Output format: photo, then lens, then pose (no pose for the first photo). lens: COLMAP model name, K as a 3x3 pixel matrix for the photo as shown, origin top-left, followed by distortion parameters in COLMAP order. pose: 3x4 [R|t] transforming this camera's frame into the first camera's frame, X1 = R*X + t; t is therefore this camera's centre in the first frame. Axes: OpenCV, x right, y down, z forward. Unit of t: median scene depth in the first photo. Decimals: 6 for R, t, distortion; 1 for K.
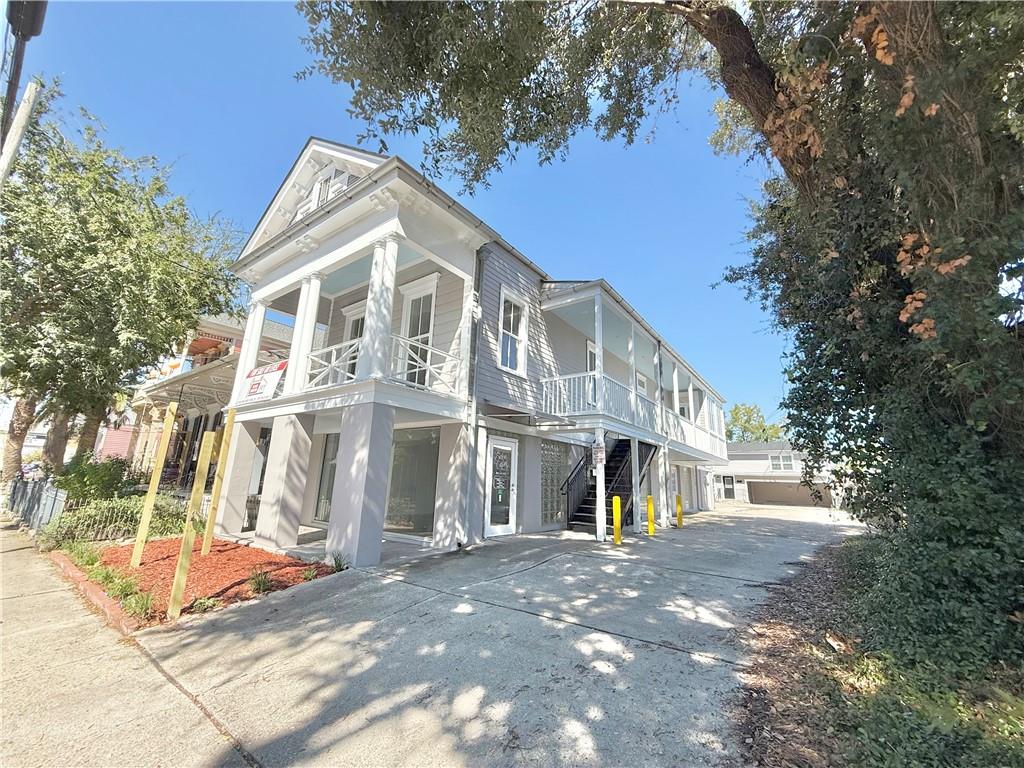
lens RADIAL K [[413.2, 0, 511.8], [0, 413.2, 376.5], [0, 0, 1]] dist [-0.000109, 0.002285]
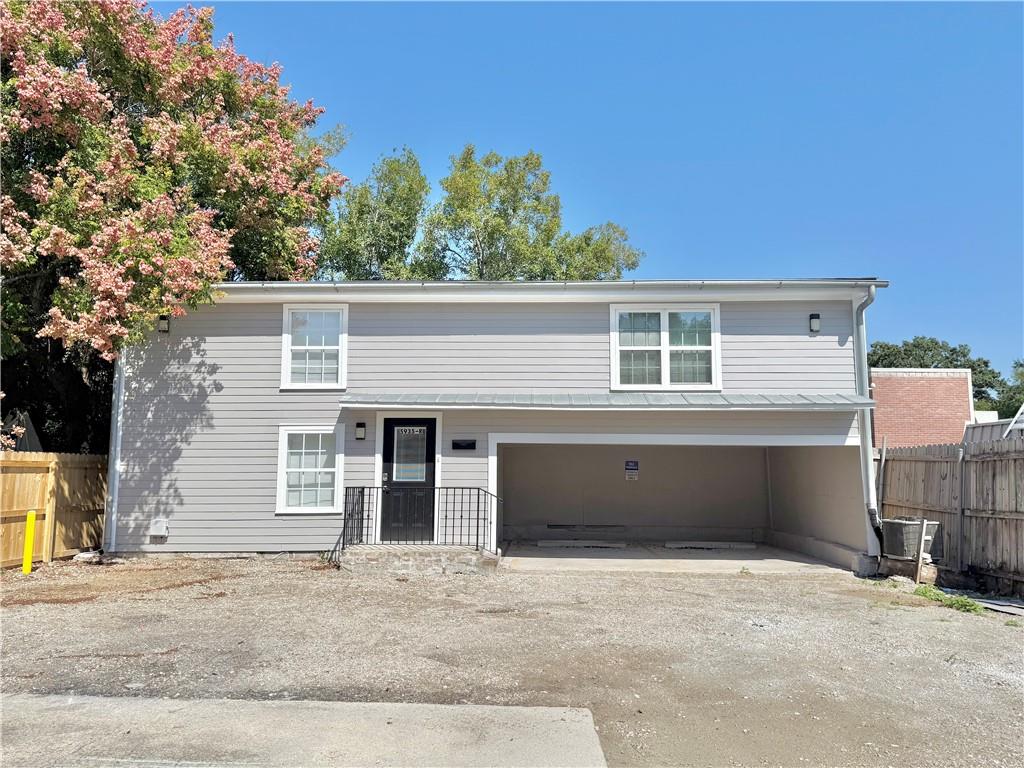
lens RADIAL K [[724.3, 0, 512.7], [0, 724.3, 384.9], [0, 0, 1]] dist [0.033394, -0.030895]
pose [[0.818596, 0.034963, 0.573305, 3.679970], [-0.118921, 0.986834, 0.109619, 1.824622], [-0.561924, -0.157912, 0.811976, 7.022438]]
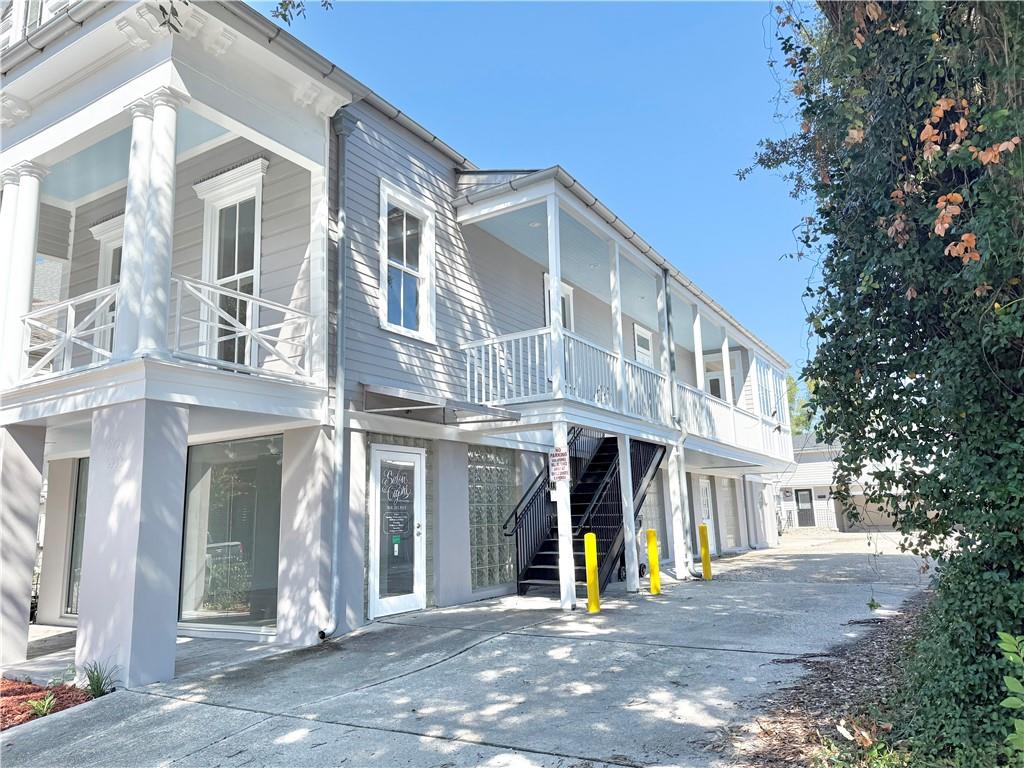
lens RADIAL K [[724.3, 0, 507.8], [0, 724.3, 376.5], [0, 0, 1]] dist [0.033394, -0.030895]
pose [[0.994665, -0.045846, 0.092415, 0.054355], [0.040647, 0.997525, 0.057376, -0.003673], [-0.094816, -0.053314, 0.994066, -0.025354]]
